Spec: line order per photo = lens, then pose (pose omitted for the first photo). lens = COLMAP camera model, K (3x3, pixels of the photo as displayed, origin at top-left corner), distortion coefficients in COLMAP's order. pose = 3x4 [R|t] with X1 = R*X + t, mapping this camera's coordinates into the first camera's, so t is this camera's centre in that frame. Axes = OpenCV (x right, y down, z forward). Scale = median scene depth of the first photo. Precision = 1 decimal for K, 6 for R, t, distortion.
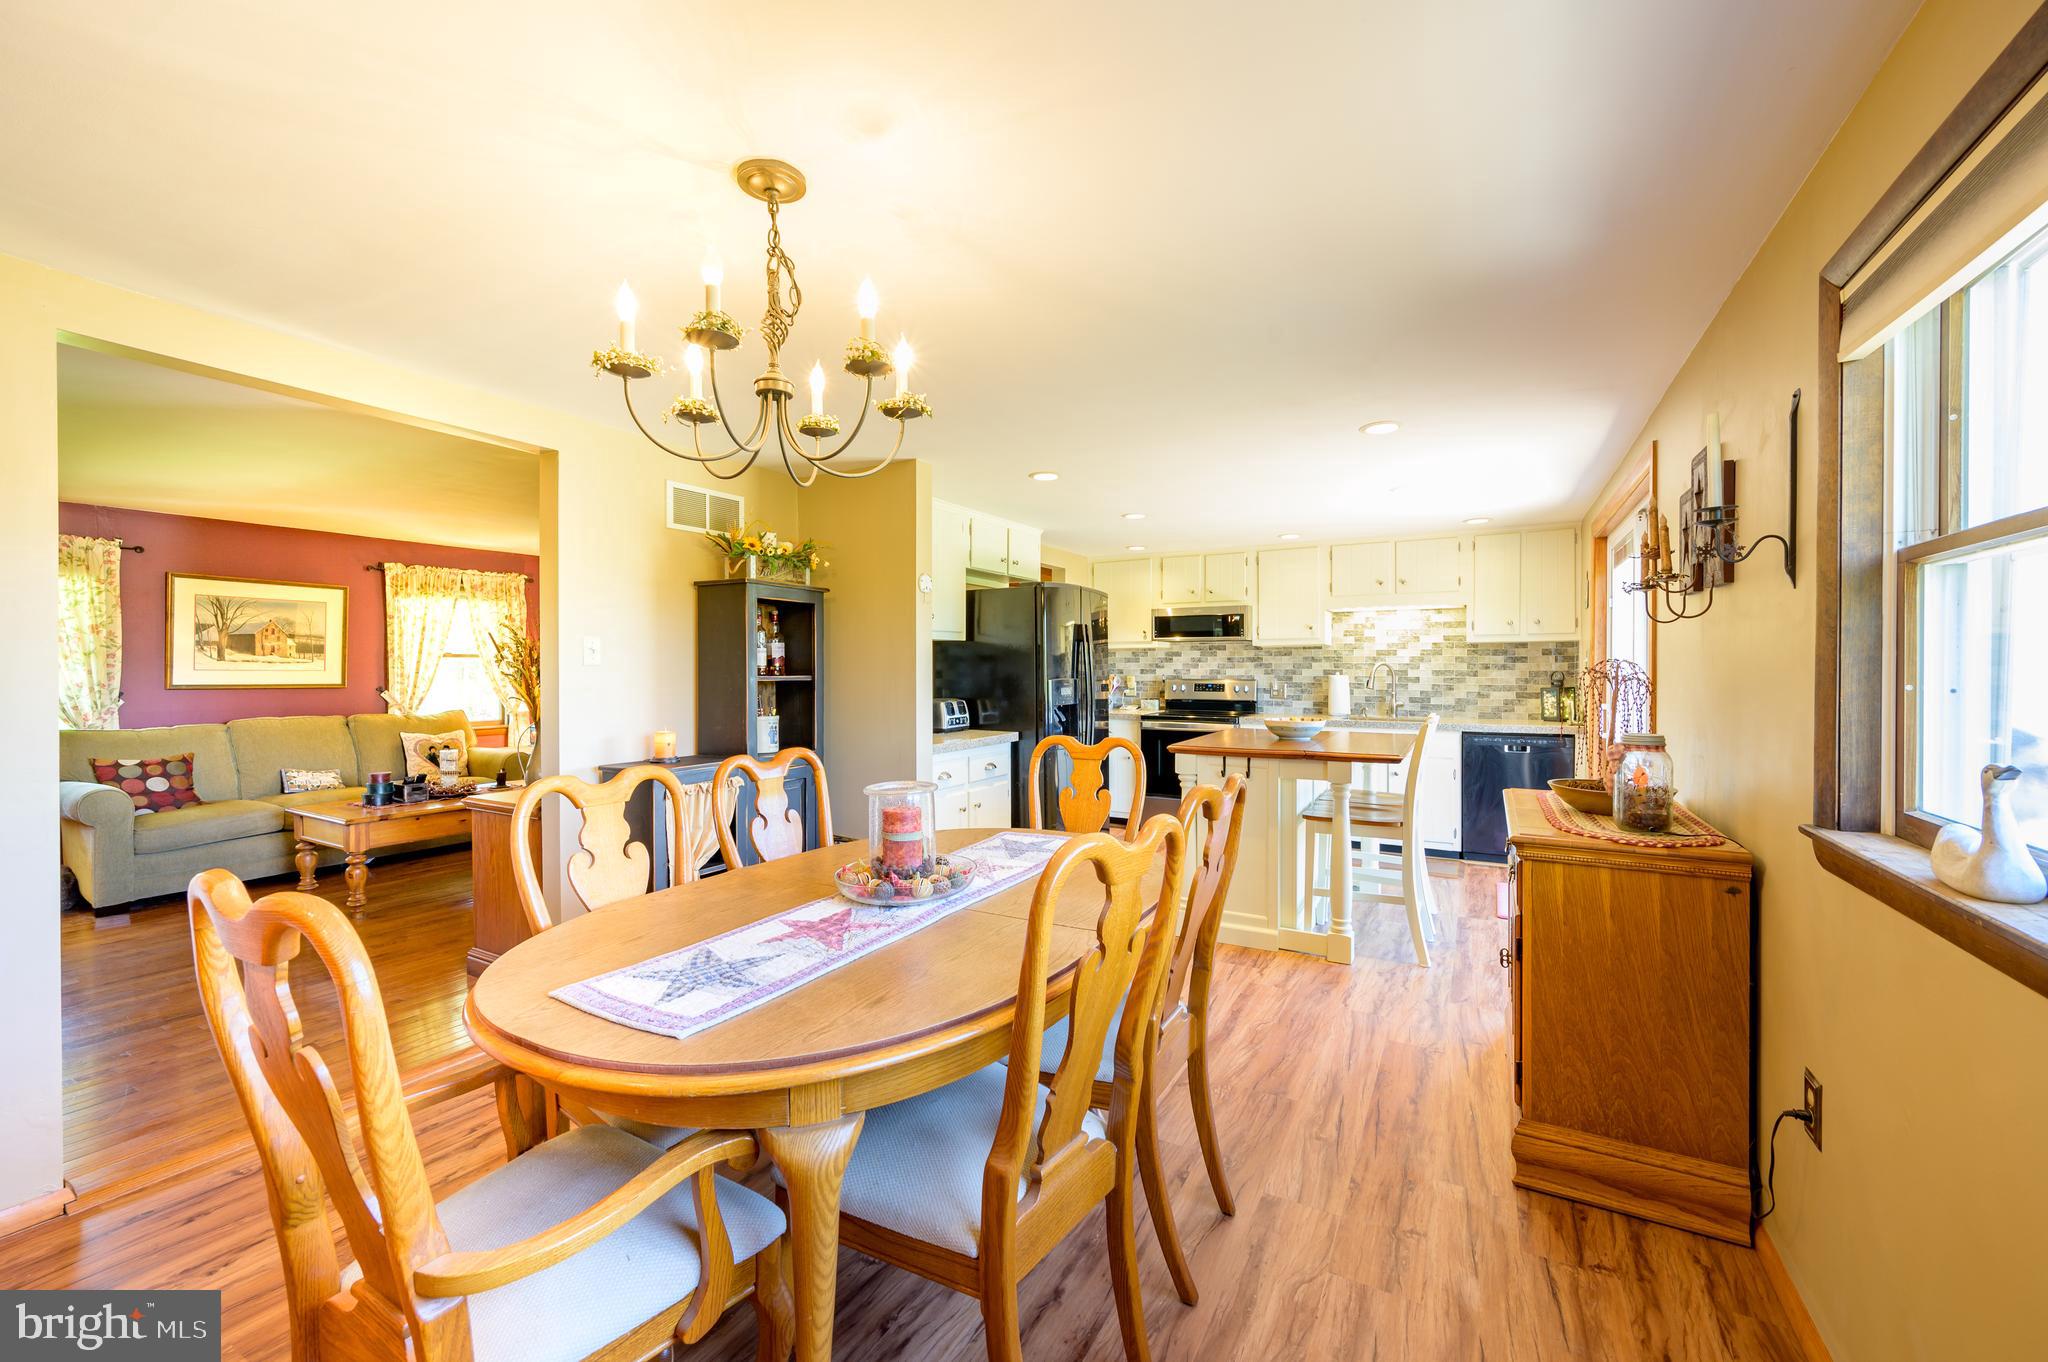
lens RADIAL K [[809.1, 0, 1026.3], [0, 809.1, 675.9], [0, 0, 1]] dist [-0.000612, -0.000192]
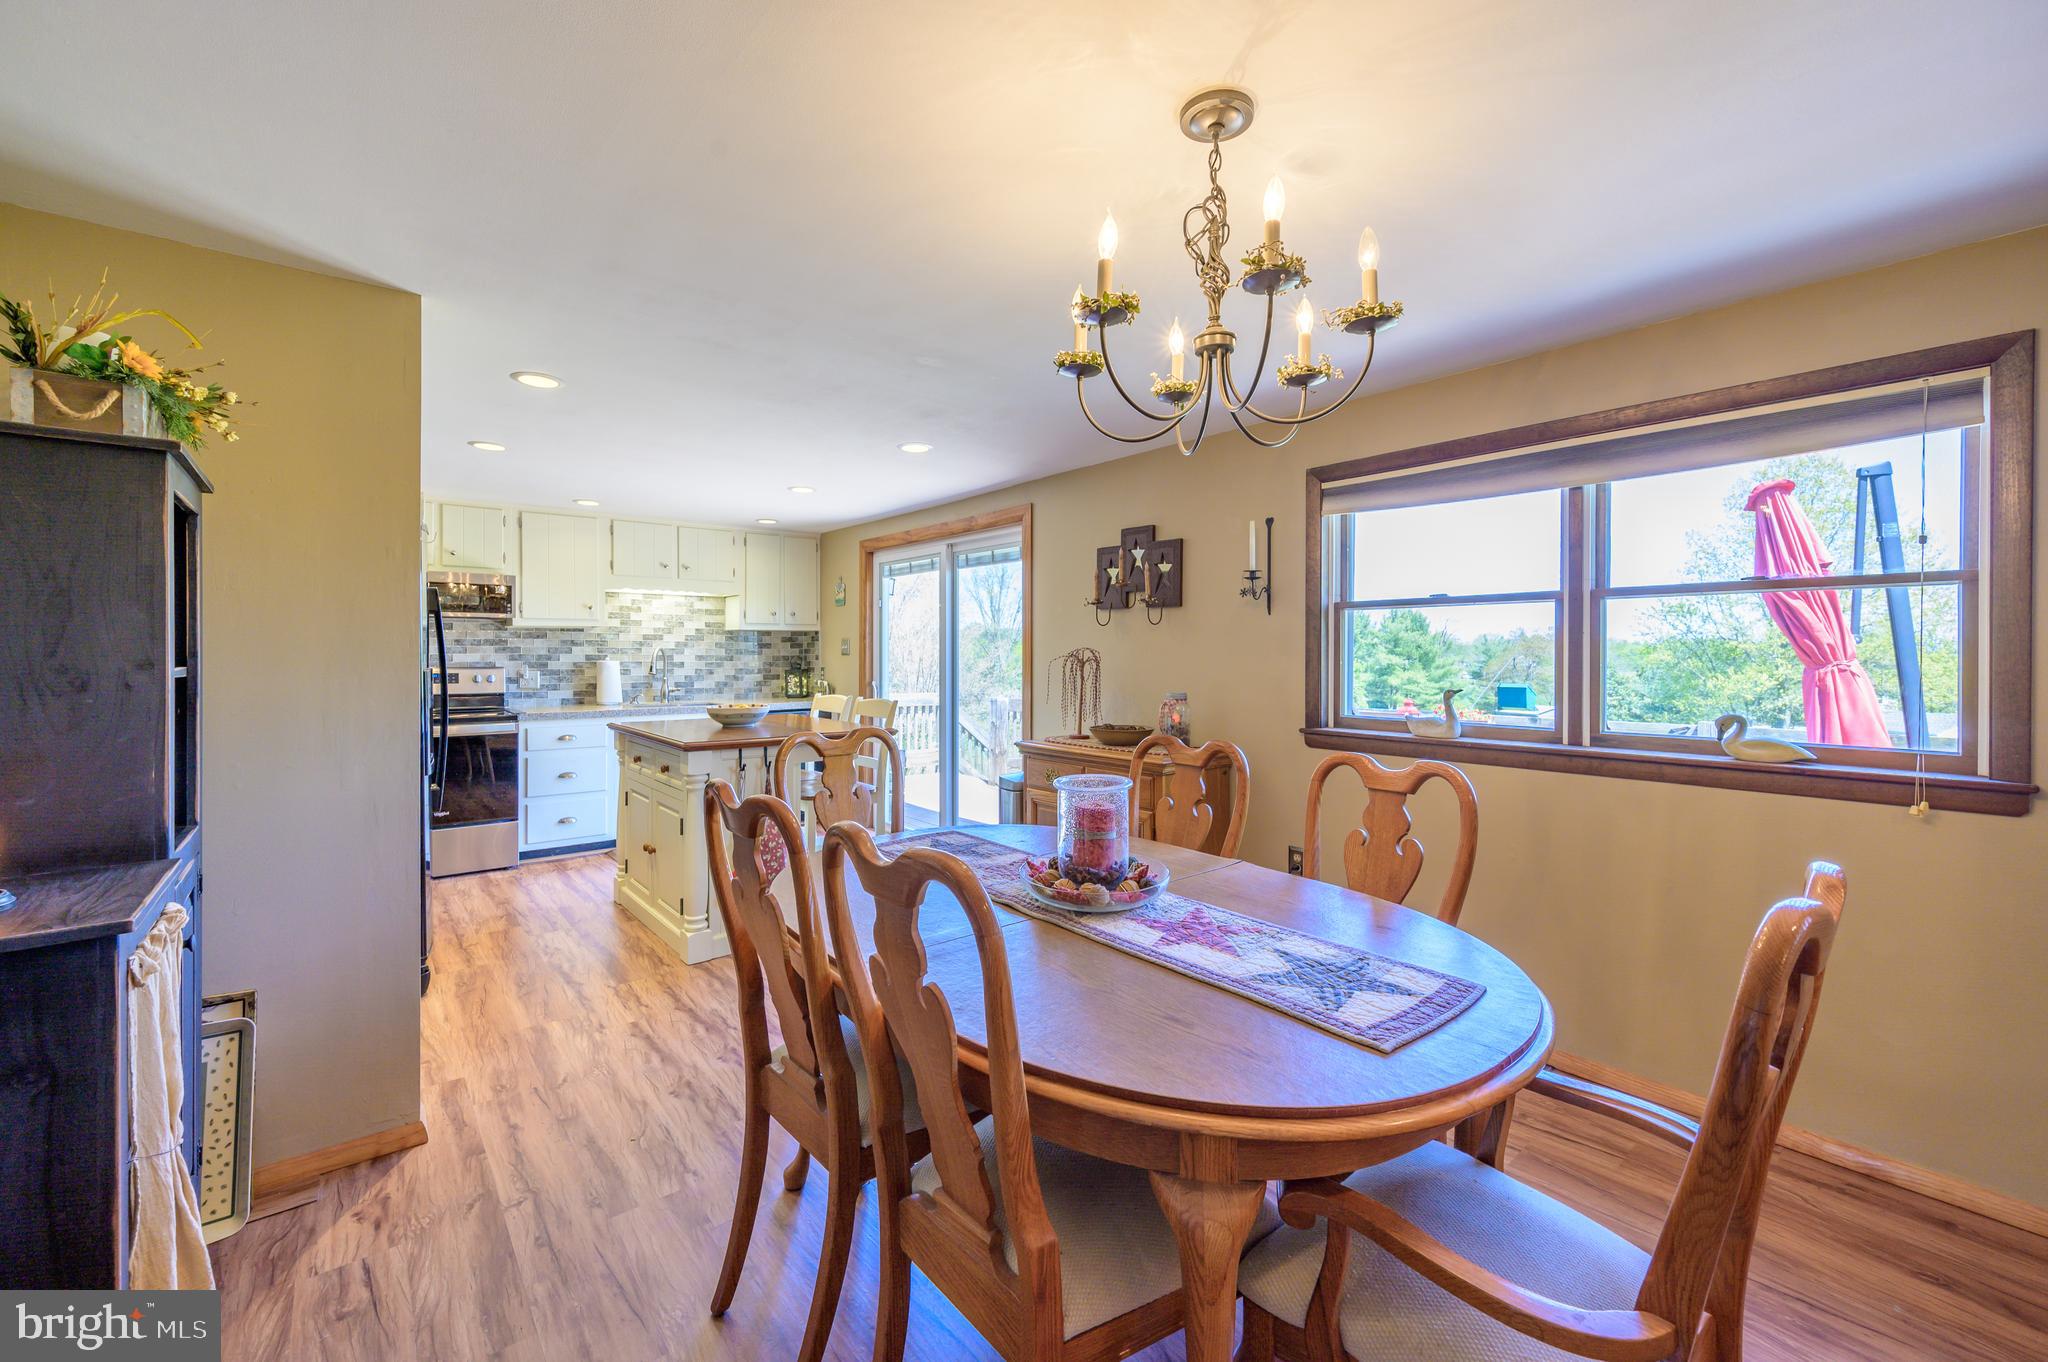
lens RADIAL K [[827.2, 0, 1021.8], [0, 827.2, 654.7], [0, 0, 1]] dist [-0.007189, -0.000064]
pose [[0.361428, 0.000415, 0.932400, -0.343073], [0.008188, 0.999960, -0.003619, -0.000597], [-0.932364, 0.008943, 0.361410, 0.239266]]
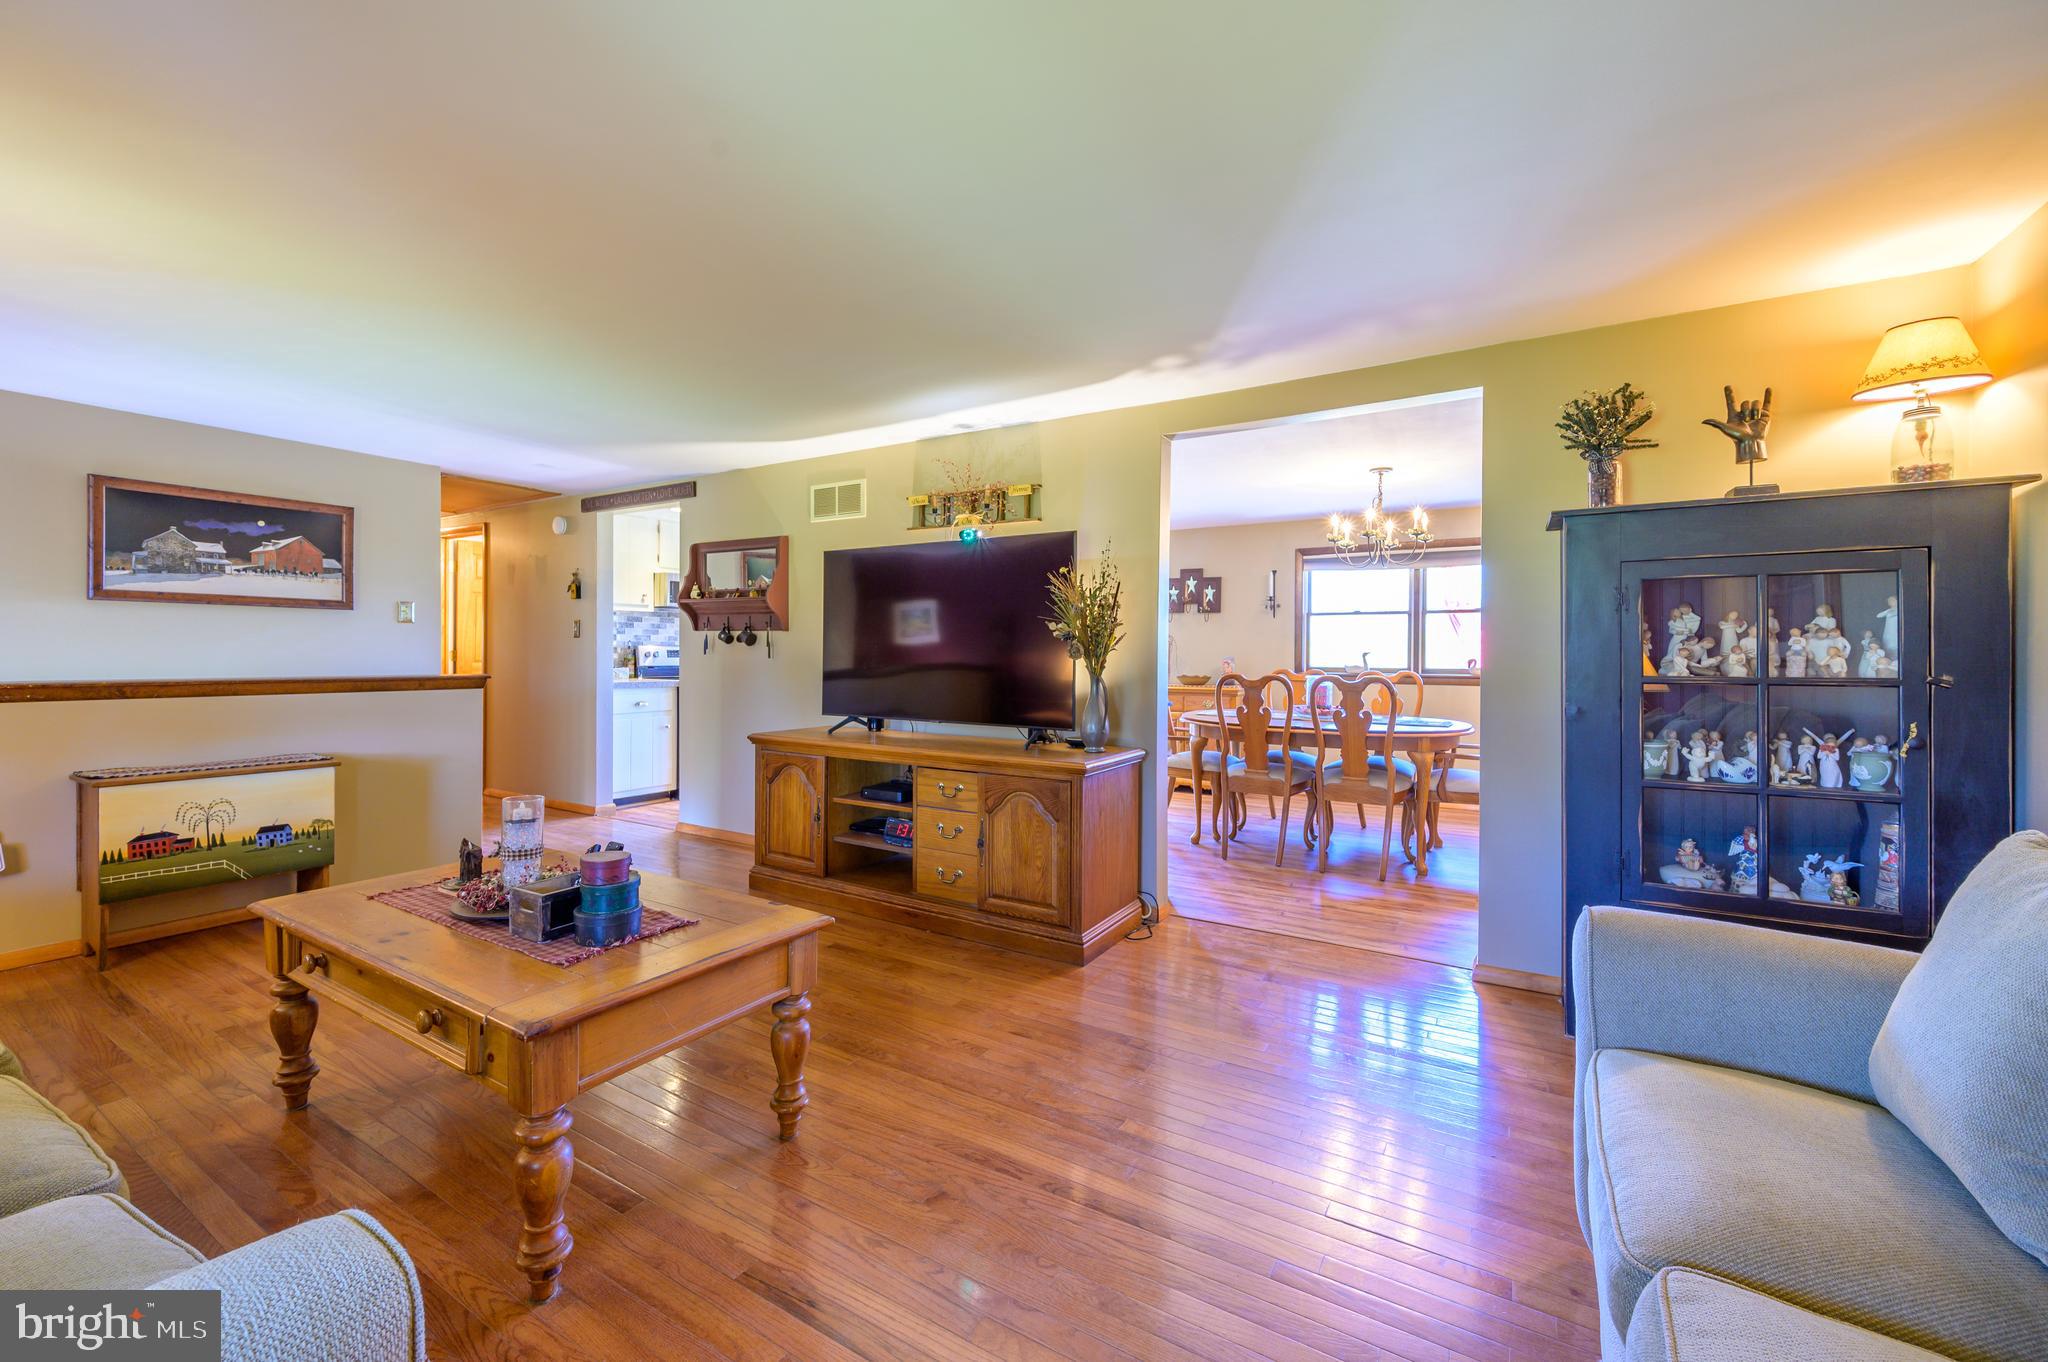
lens RADIAL K [[809.1, 0, 1026.3], [0, 809.1, 675.9], [0, 0, 1]] dist [-0.000612, -0.000192]
pose [[0.029285, -0.030237, 0.999114, -0.918663], [0.002549, 0.999541, 0.030176, 0.018233], [-0.999568, 0.001663, 0.029349, 0.612712]]
